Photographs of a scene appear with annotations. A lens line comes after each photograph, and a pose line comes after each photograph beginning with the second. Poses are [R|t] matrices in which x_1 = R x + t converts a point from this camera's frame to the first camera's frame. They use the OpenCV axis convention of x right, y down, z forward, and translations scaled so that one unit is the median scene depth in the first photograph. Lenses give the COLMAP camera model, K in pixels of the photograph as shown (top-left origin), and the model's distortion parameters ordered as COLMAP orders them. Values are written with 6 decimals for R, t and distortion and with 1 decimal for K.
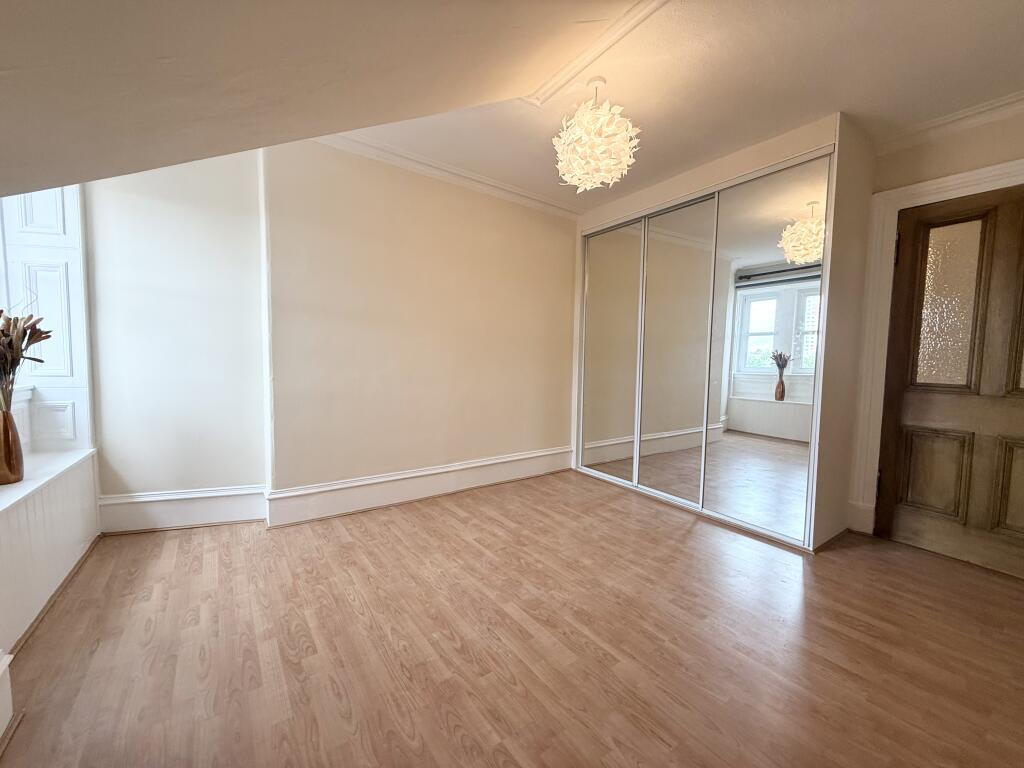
lens RADIAL K [[399.9, 0, 512.0], [0, 399.9, 384.0], [0, 0, 1]] dist [0.000465, -0.000037]
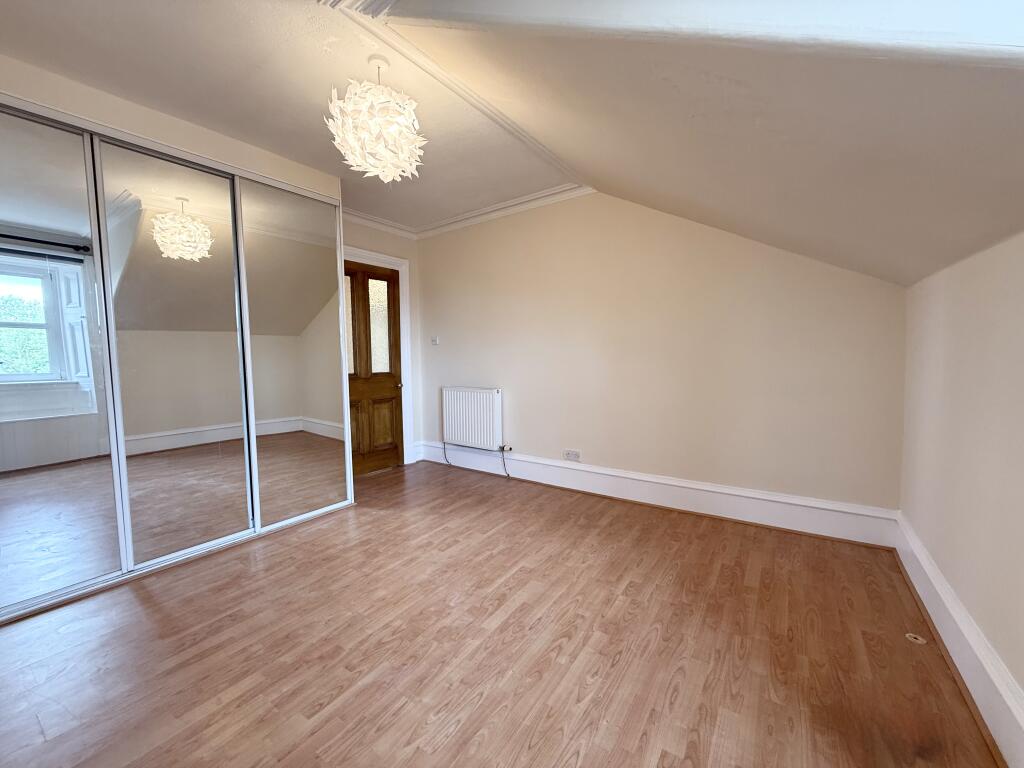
lens RADIAL K [[411.2, 0, 512.5], [0, 411.2, 362.1], [0, 0, 1]] dist [-0.000145, -0.000089]
pose [[-0.332190, -0.029844, 0.942740, -0.740461], [0.073086, 0.995680, 0.057273, -0.092585], [-0.940377, 0.087927, -0.328574, 0.974081]]
